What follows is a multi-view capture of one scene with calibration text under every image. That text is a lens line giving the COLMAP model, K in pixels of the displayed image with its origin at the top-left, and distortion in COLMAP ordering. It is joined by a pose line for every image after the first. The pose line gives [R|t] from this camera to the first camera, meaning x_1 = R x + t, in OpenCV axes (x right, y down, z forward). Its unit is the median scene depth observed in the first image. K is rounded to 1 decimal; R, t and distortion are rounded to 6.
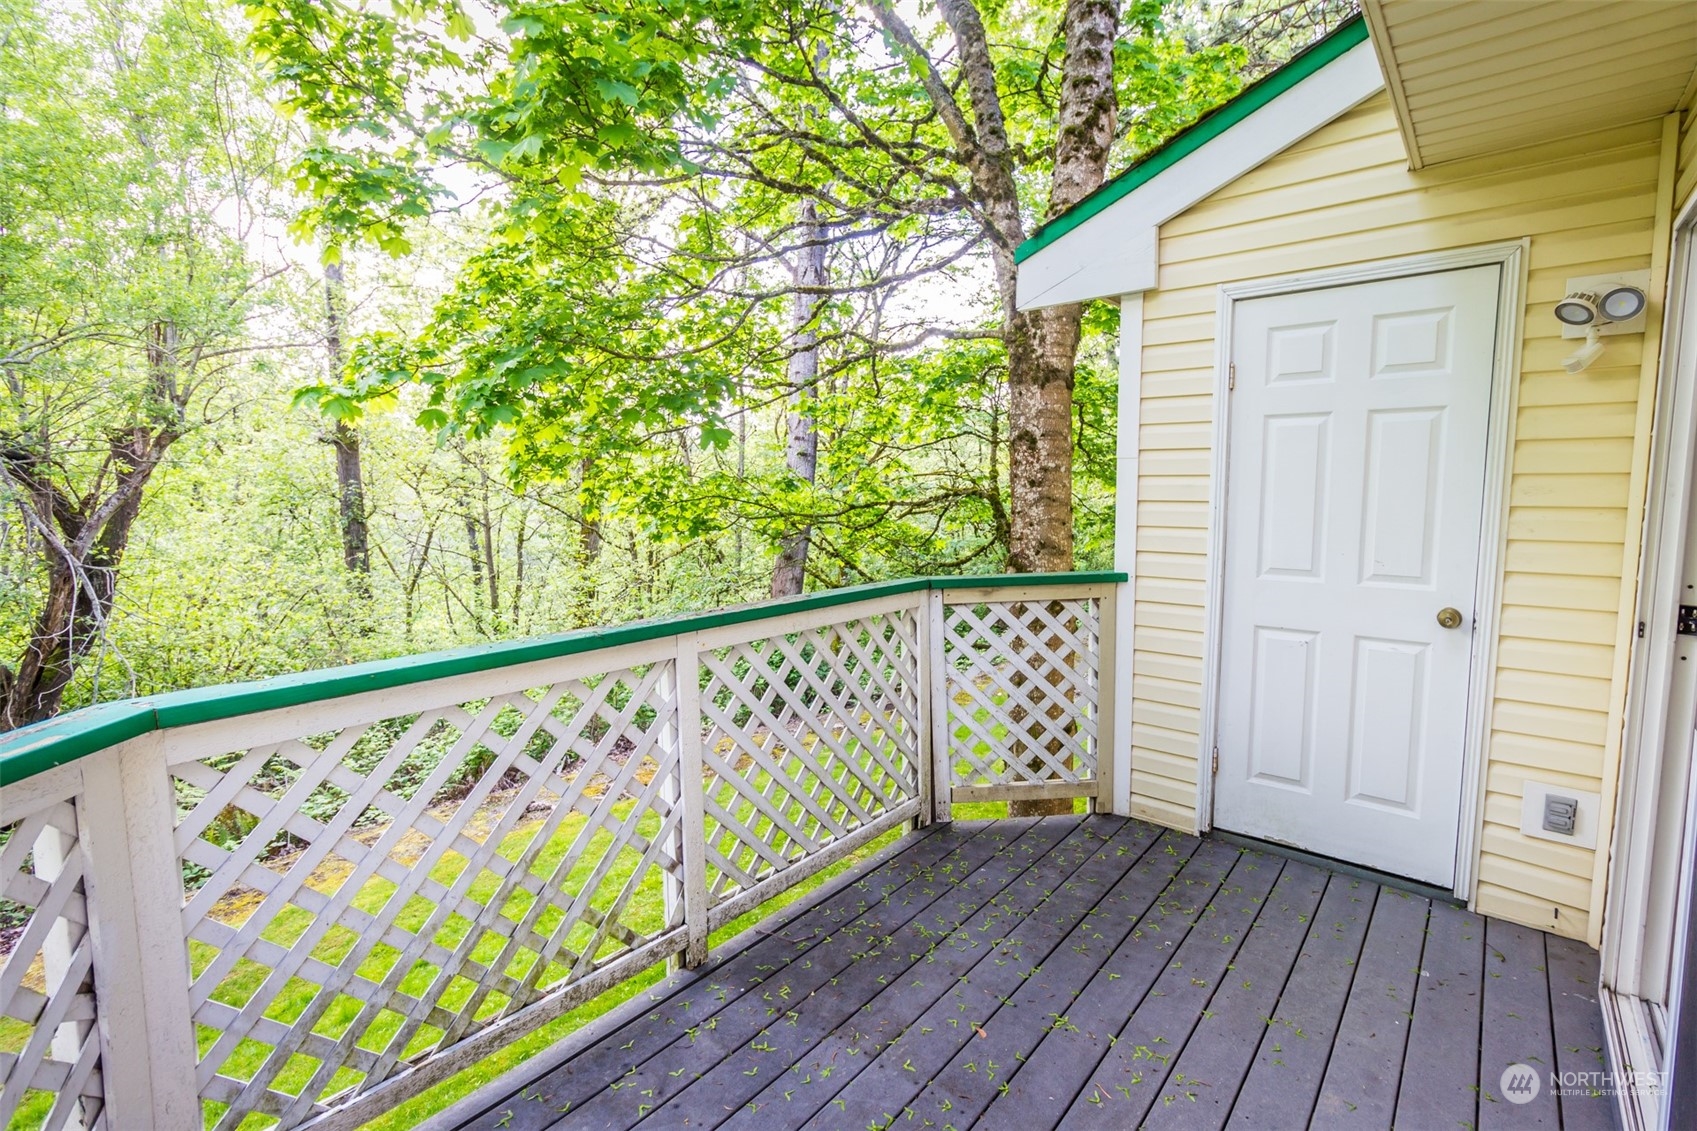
lens RADIAL K [[794.1, 0, 910.4], [0, 794.1, 564.6], [0, 0, 1]] dist [0.001976, 0.000333]
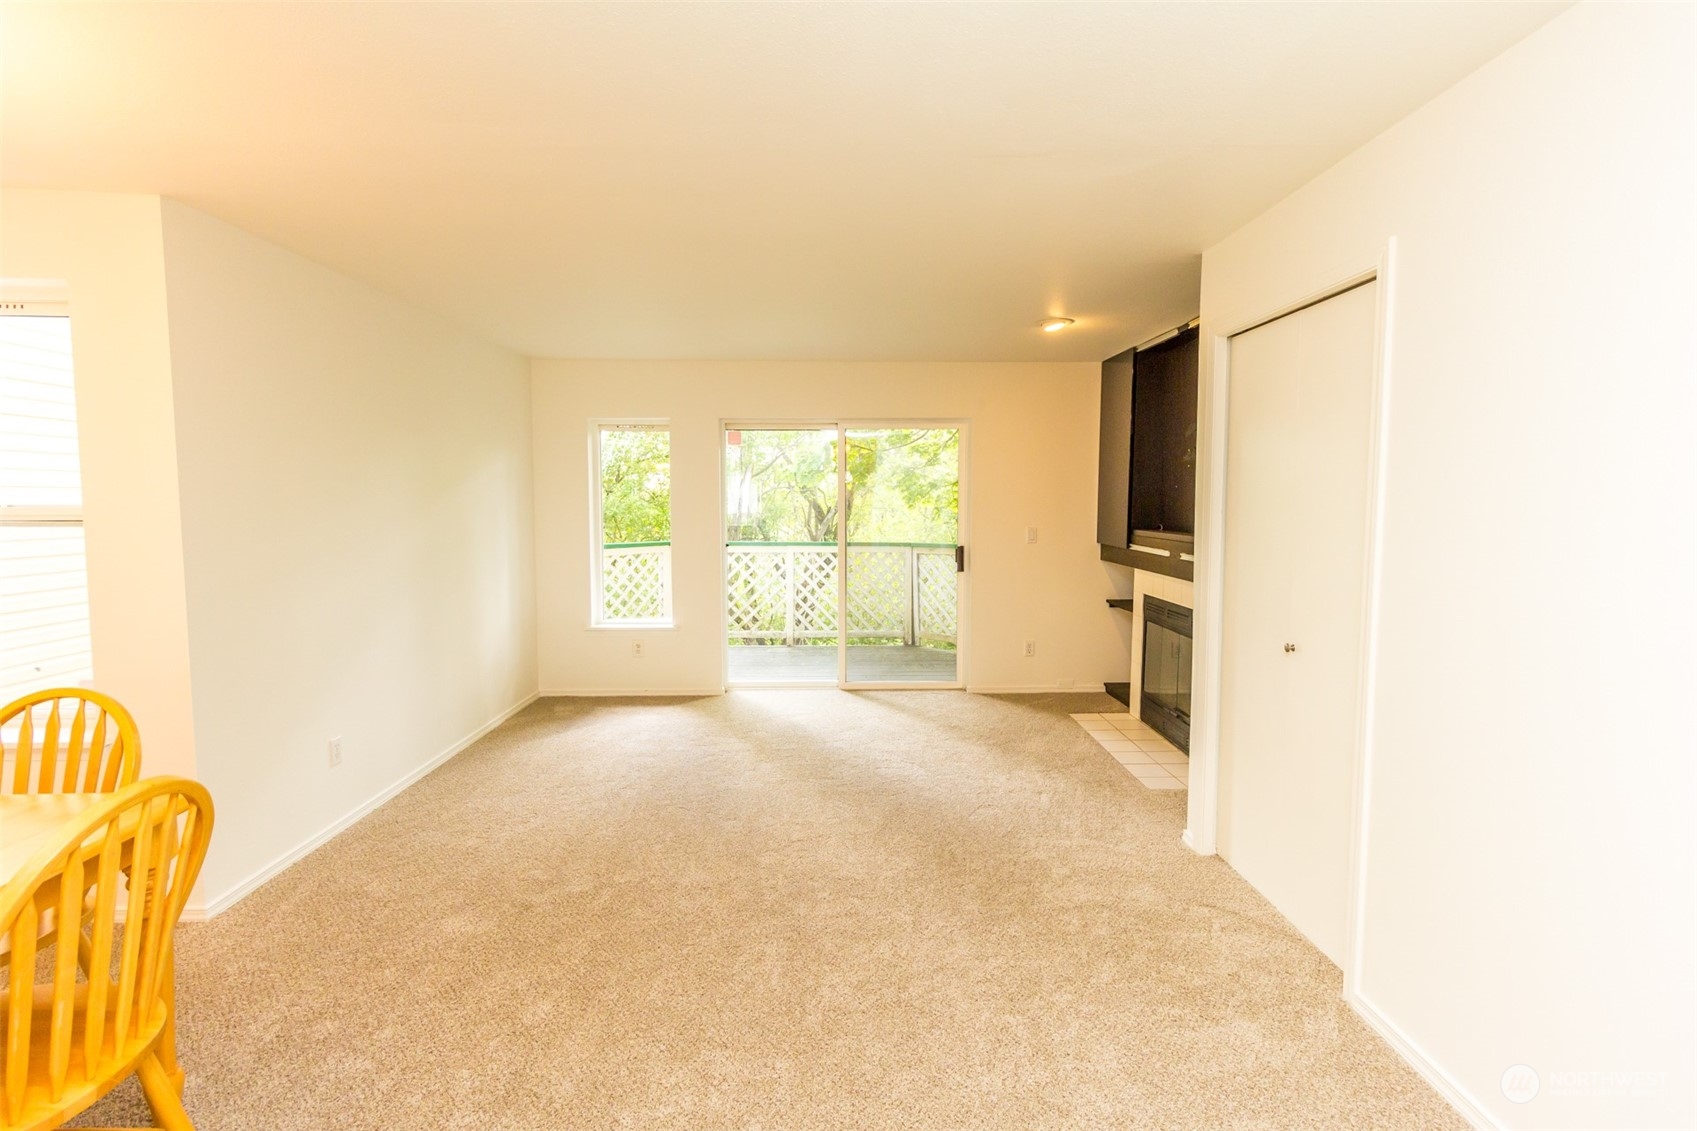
lens RADIAL K [[798.4, 0, 855.5], [0, 798.4, 560.6], [0, 0, 1]] dist [0.001191, -0.000580]
pose [[0.641905, 0.058191, -0.764573, 1.827441], [-0.078650, 0.996854, 0.009838, 0.061713], [0.762739, 0.053818, 0.644463, -0.740537]]
